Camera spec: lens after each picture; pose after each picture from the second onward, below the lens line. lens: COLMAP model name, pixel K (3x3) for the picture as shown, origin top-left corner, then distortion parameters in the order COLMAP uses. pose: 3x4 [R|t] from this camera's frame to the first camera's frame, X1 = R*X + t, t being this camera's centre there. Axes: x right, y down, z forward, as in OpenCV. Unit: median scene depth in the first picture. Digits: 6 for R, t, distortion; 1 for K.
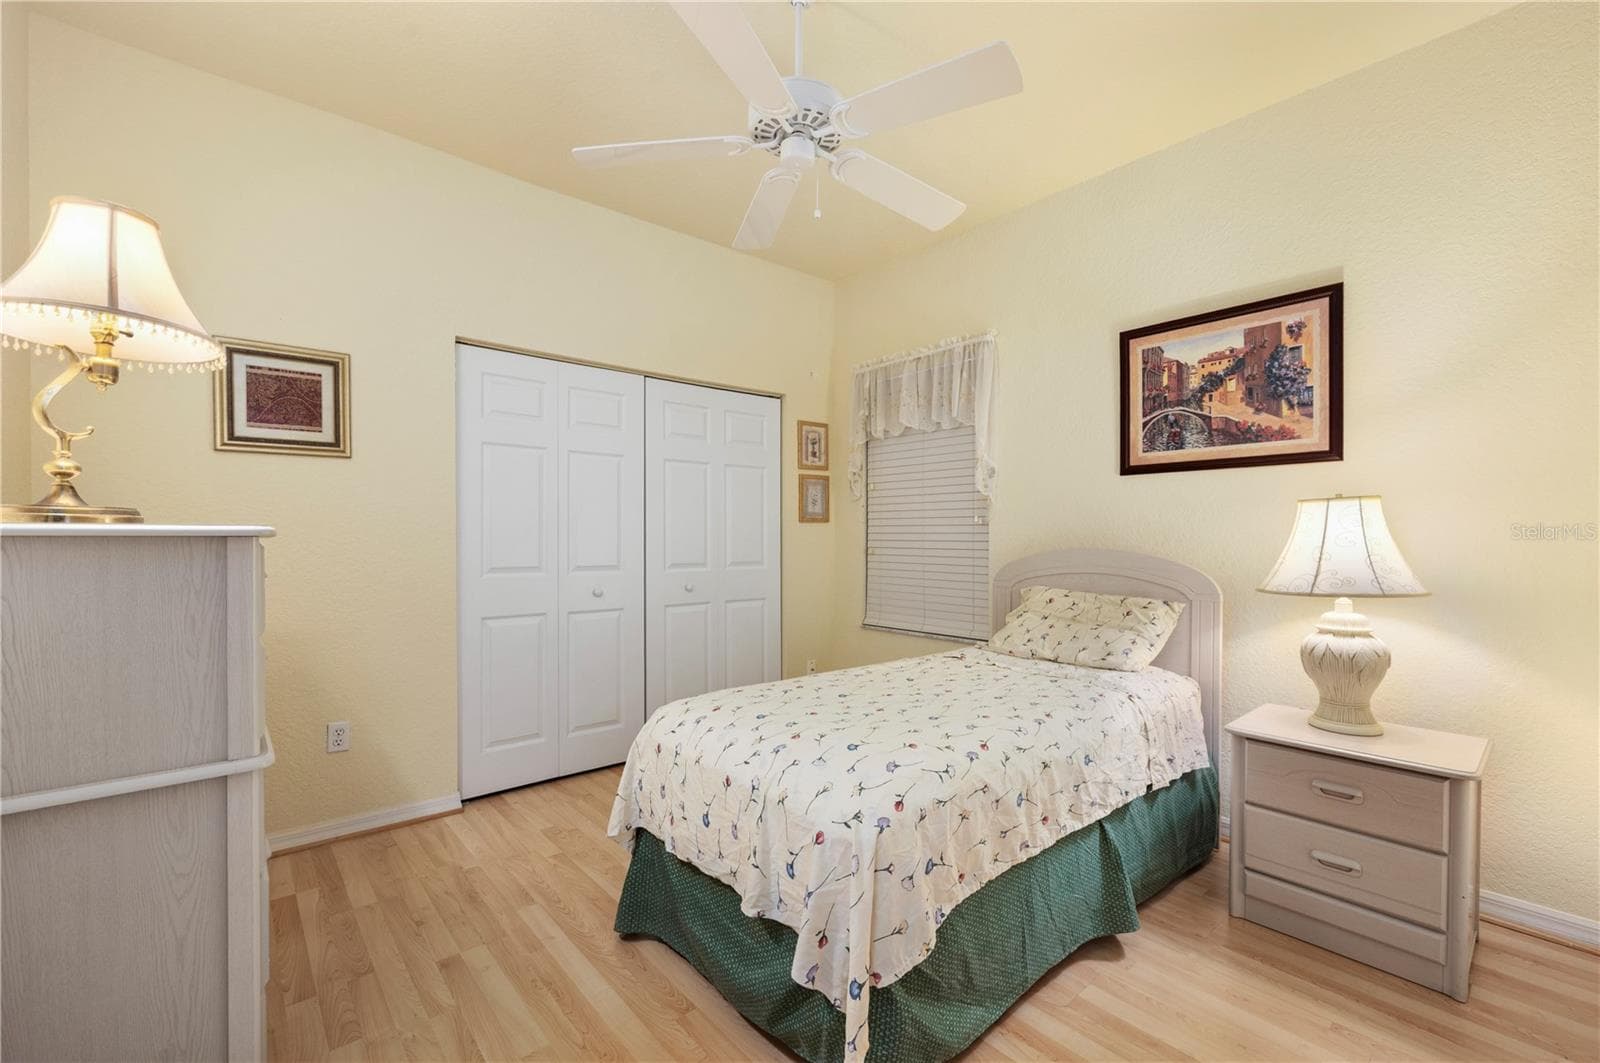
lens RADIAL K [[629.3, 0, 789.3], [0, 629.3, 543.5], [0, 0, 1]] dist [-0.000126, -0.000113]
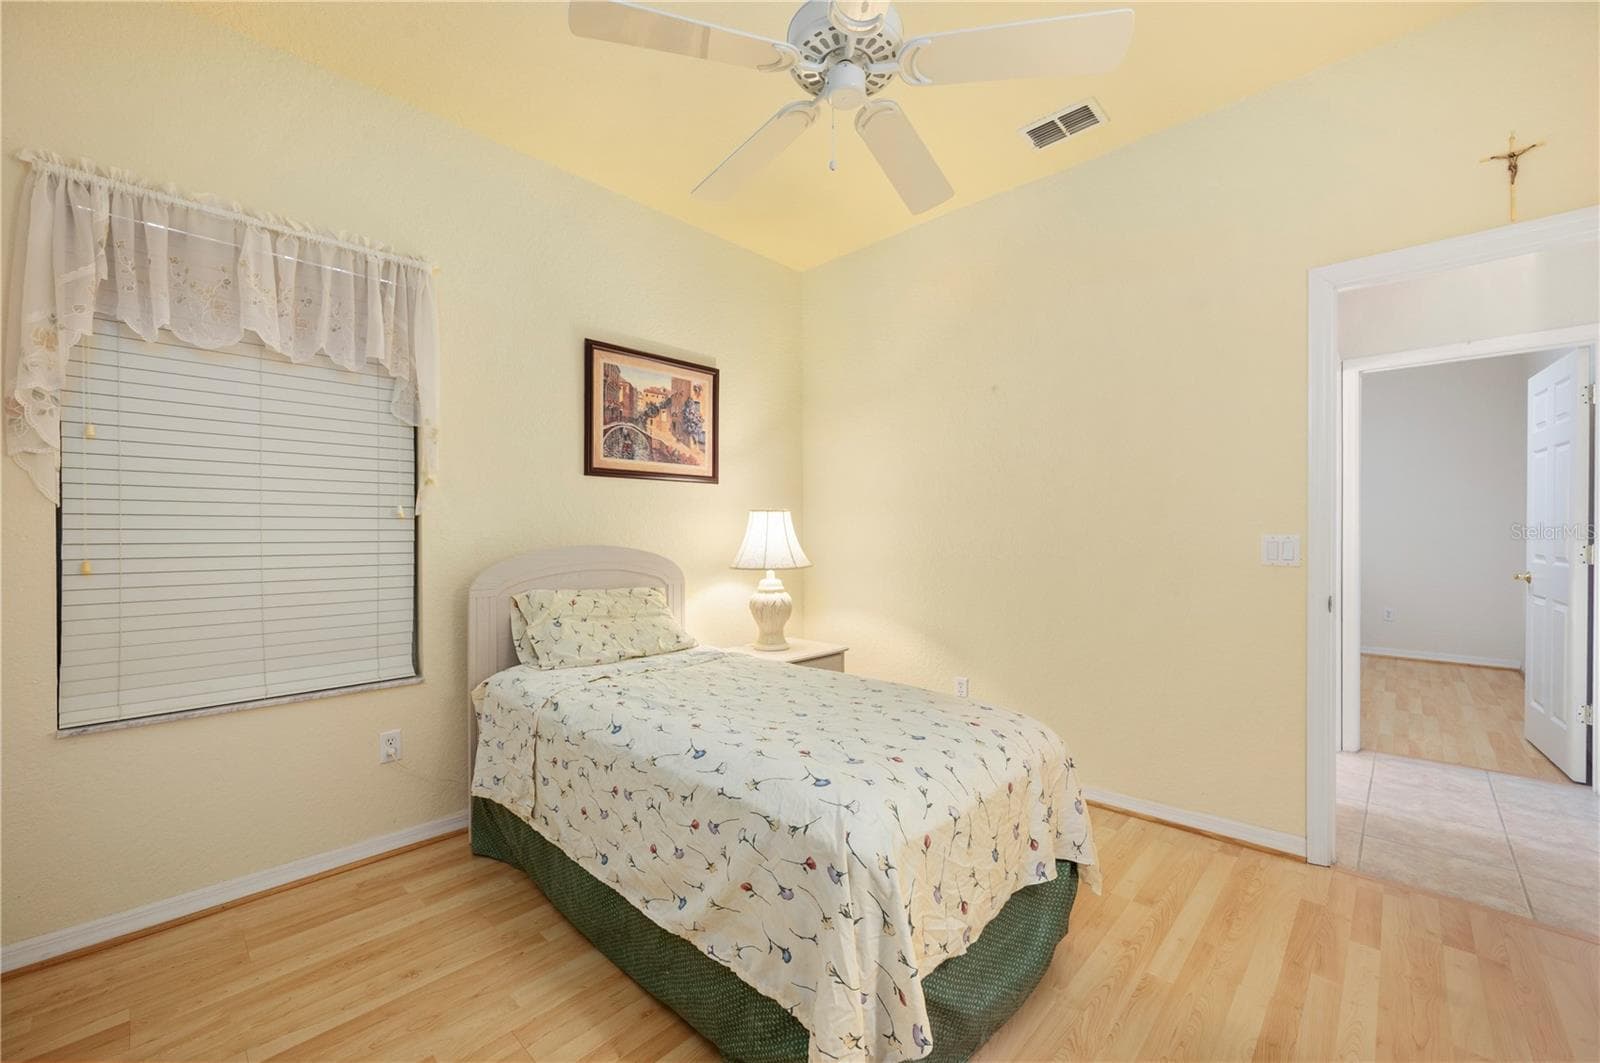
lens RADIAL K [[629.3, 0, 789.3], [0, 629.3, 543.5], [0, 0, 1]] dist [-0.000126, -0.000113]
pose [[-0.064205, -0.018957, 0.997757, -0.592864], [0.014747, 0.999692, 0.019943, -0.011924], [-0.997828, 0.015994, -0.063906, 0.803442]]
